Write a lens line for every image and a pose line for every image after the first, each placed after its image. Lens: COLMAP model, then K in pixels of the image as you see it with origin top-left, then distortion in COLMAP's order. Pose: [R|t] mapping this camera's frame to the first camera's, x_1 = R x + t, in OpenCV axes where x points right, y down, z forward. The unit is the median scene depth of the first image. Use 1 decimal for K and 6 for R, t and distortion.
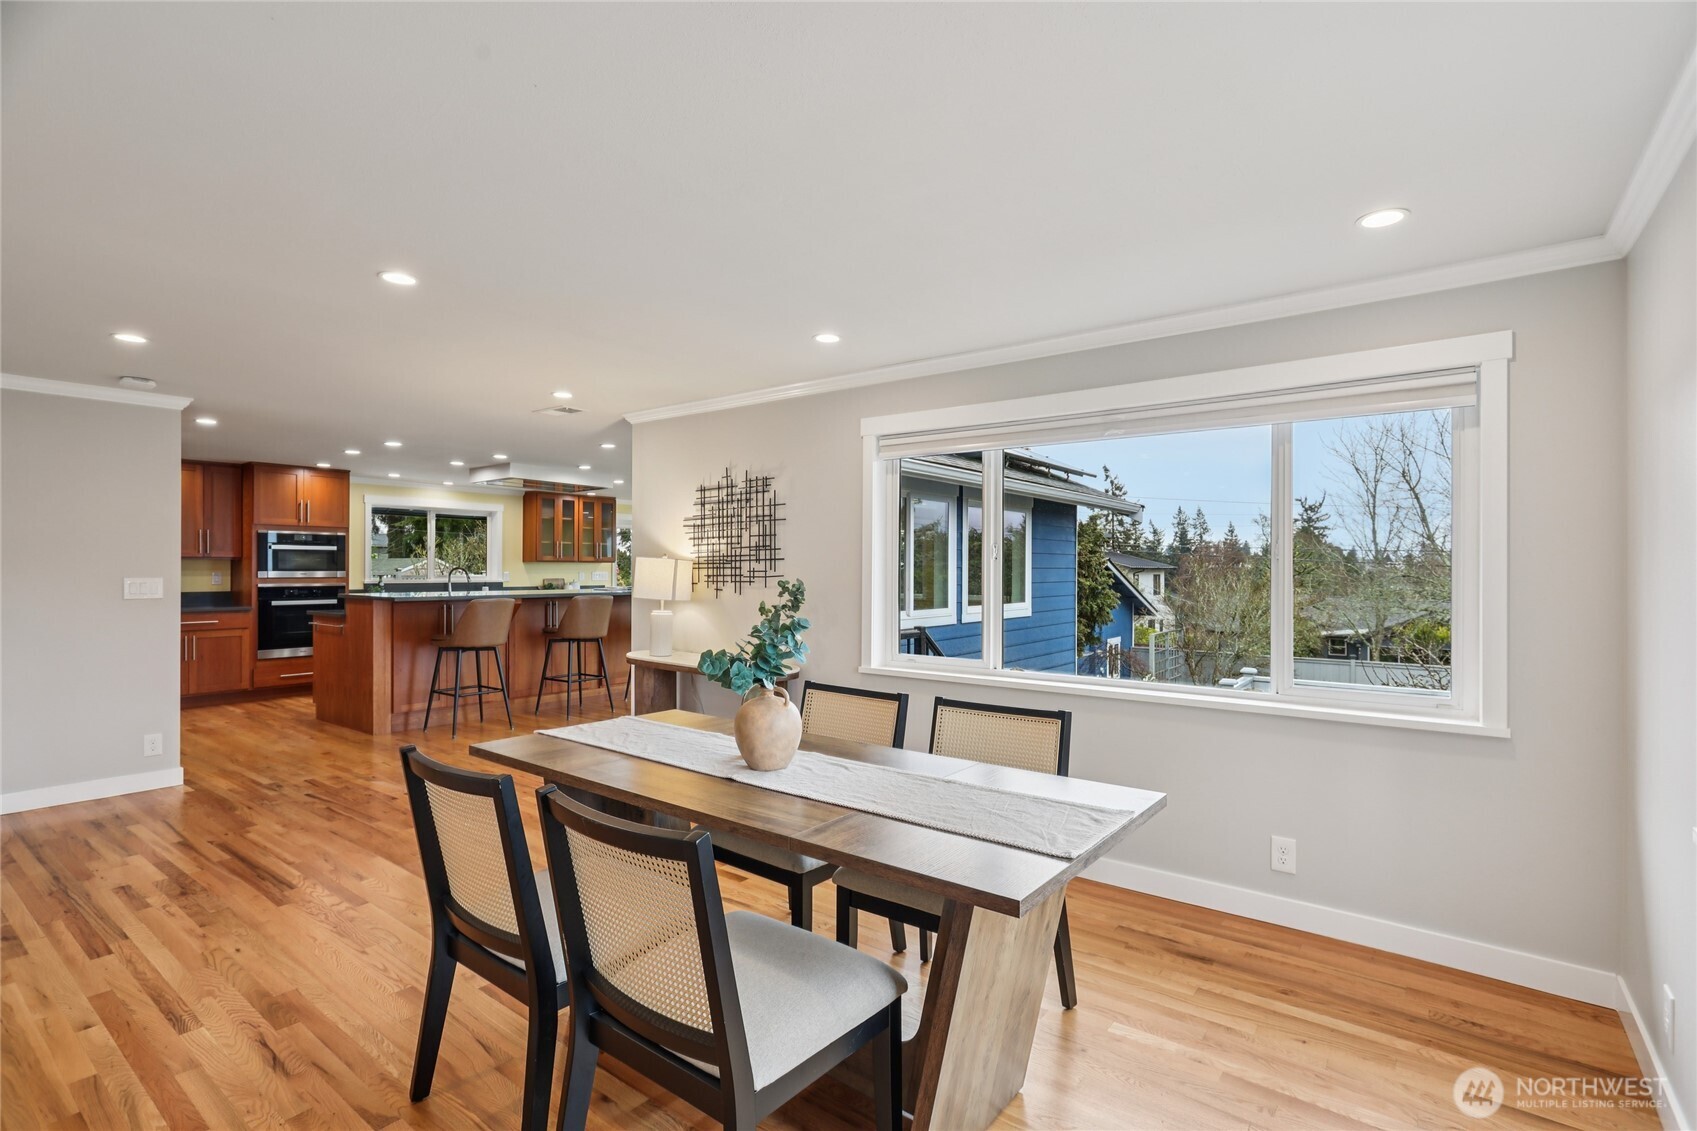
lens RADIAL K [[796.8, 0, 834.5], [0, 796.8, 573.8], [0, 0, 1]] dist [-0.006253, 0.002391]
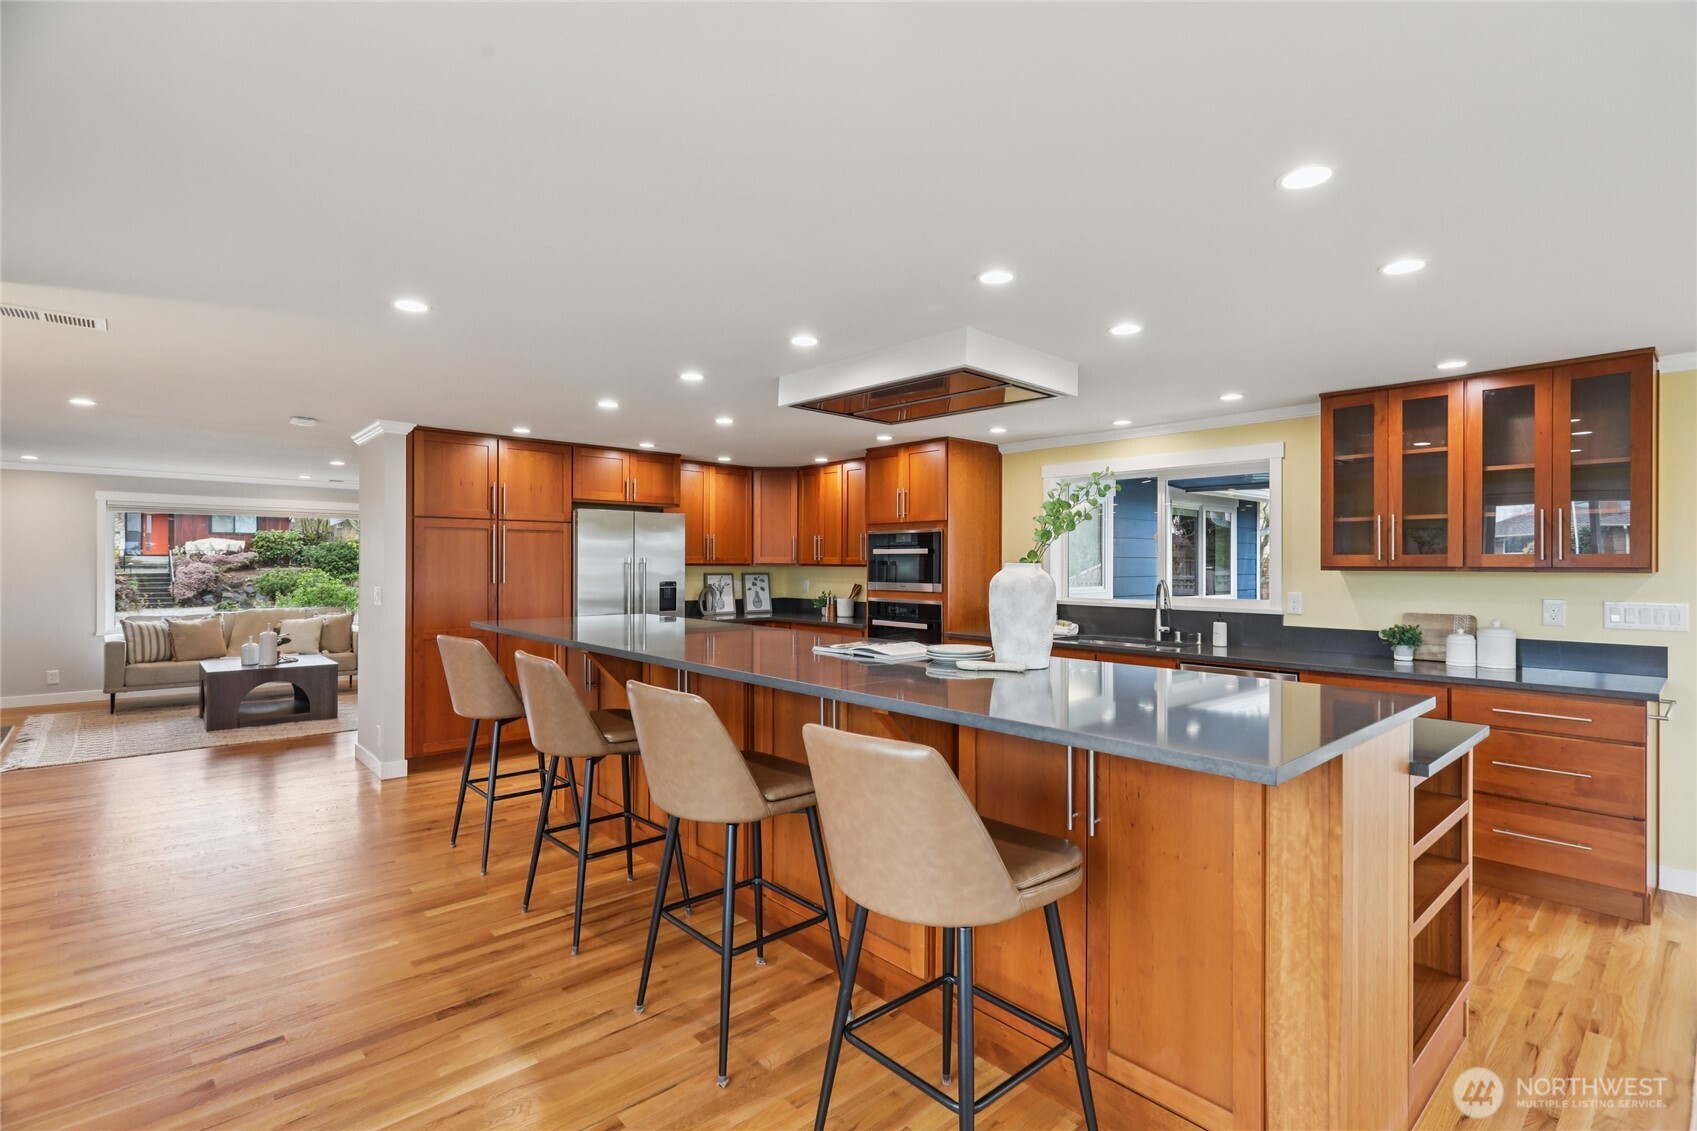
lens RADIAL K [[796.8, 0, 839.9], [0, 796.8, 565.1], [0, 0, 1]] dist [-0.006253, 0.002391]
pose [[-0.163171, -0.000875, -0.986597, 0.080928], [-0.010882, 0.999940, 0.000913, -0.019956], [0.986538, 0.010885, -0.163170, 1.067278]]
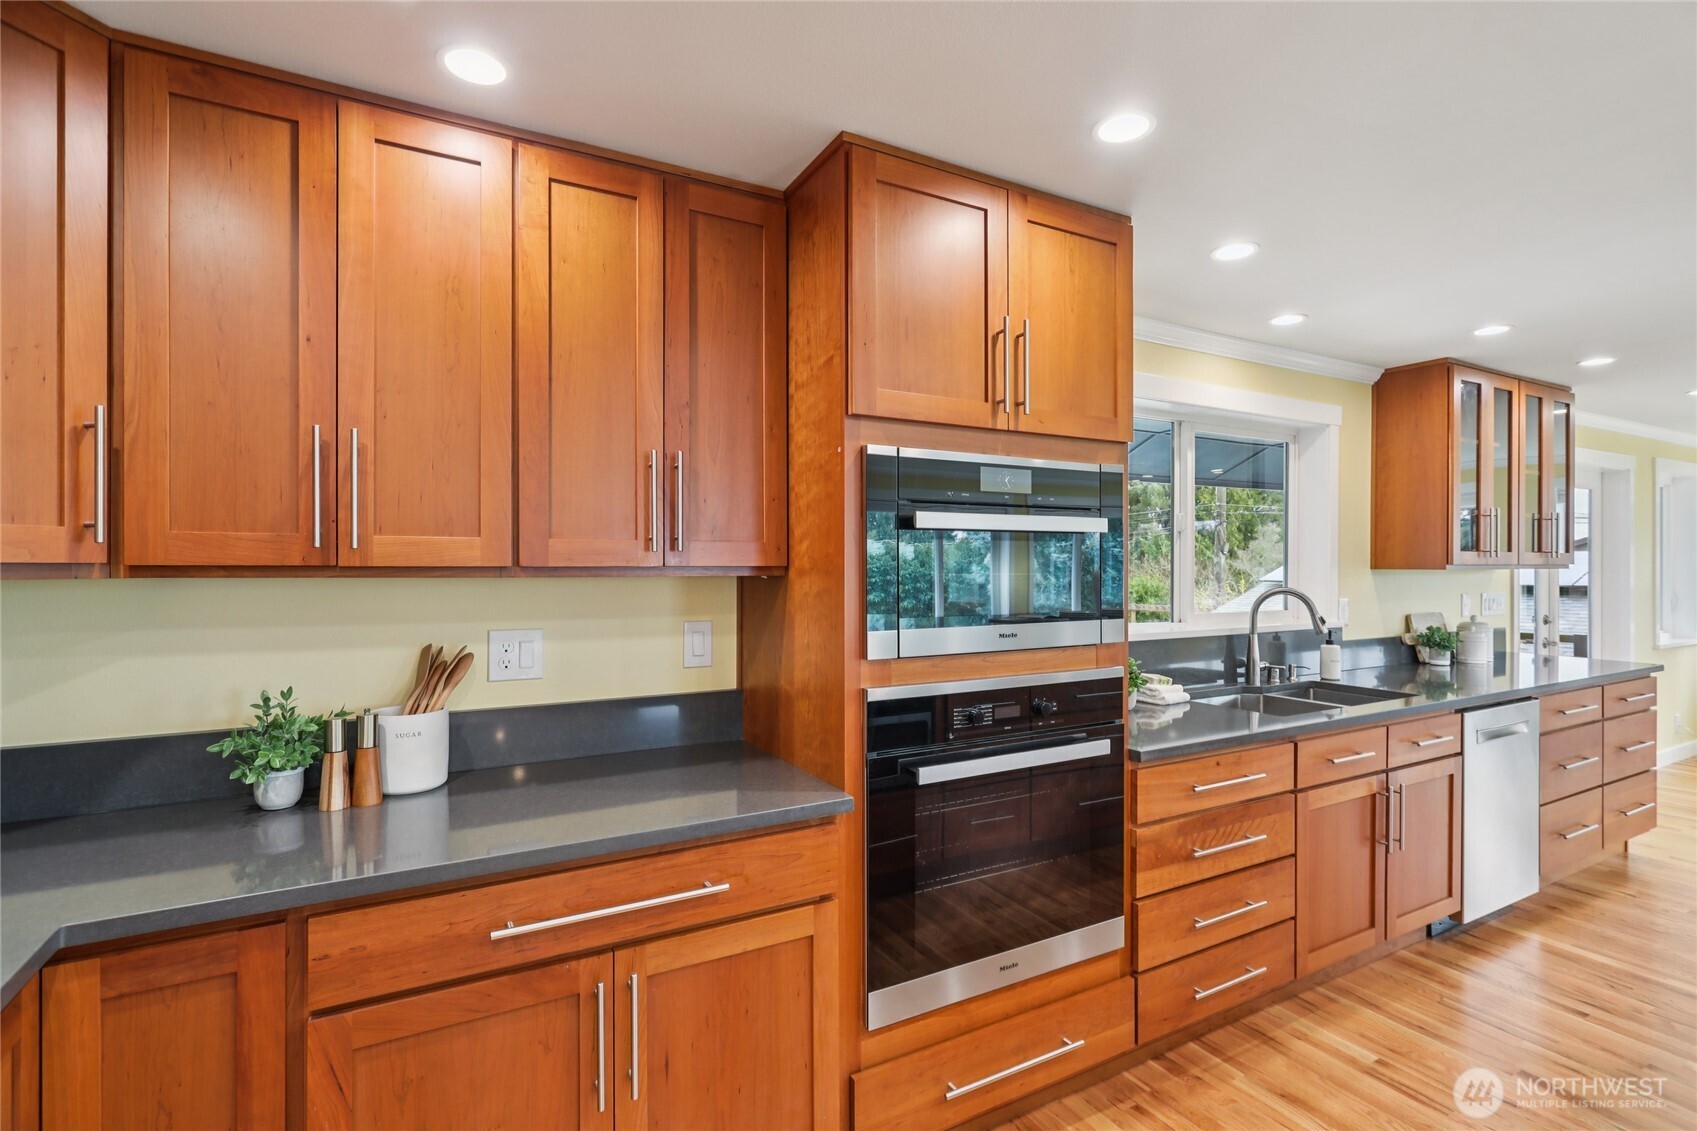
lens RADIAL K [[796.8, 0, 847.2], [0, 796.8, 566.3], [0, 0, 1]] dist [-0.006253, 0.002391]
pose [[0.921125, -0.006533, -0.389212, -0.624152], [0.002752, 0.999943, -0.010270, -0.017596], [0.389257, 0.008389, 0.921091, 0.769611]]
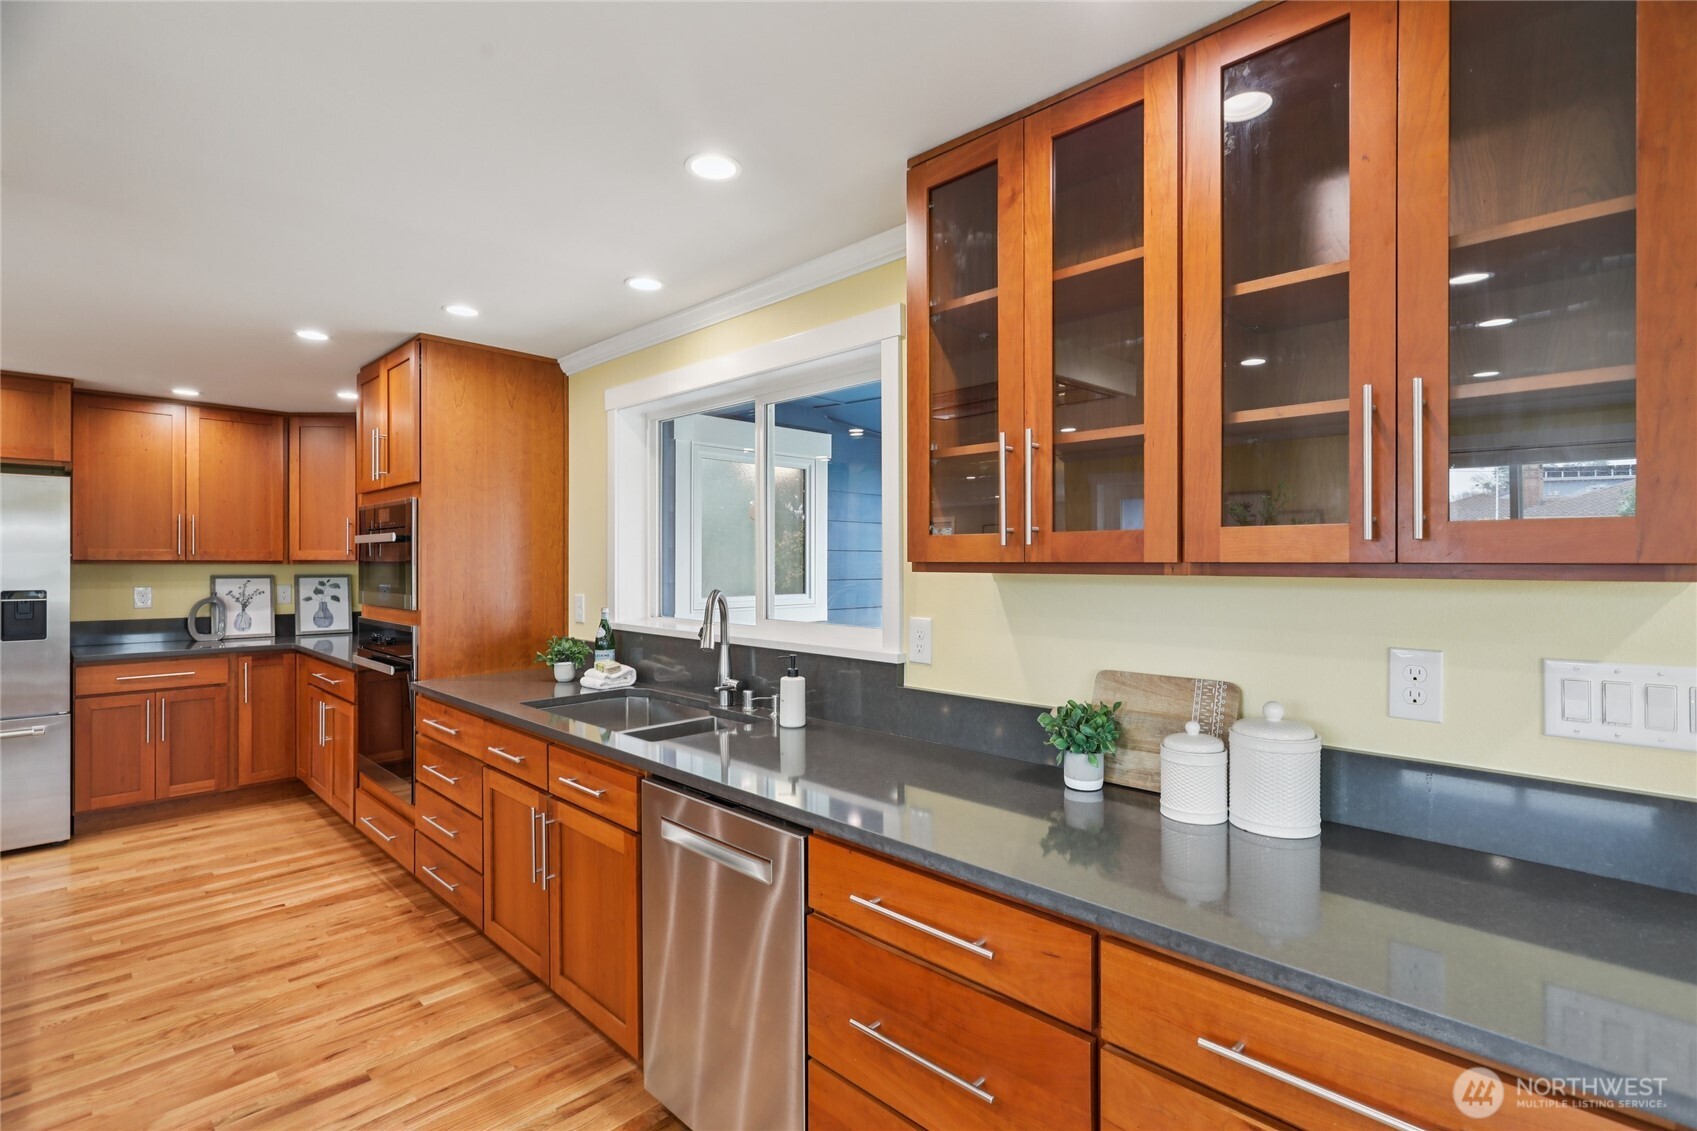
lens RADIAL K [[796.8, 0, 853.8], [0, 796.8, 558.6], [0, 0, 1]] dist [-0.006253, 0.002391]
pose [[-0.100512, -0.008146, -0.994902, -0.265274], [-0.010643, 0.999918, -0.007112, -0.021287], [0.994879, 0.009874, -0.100591, 1.302310]]
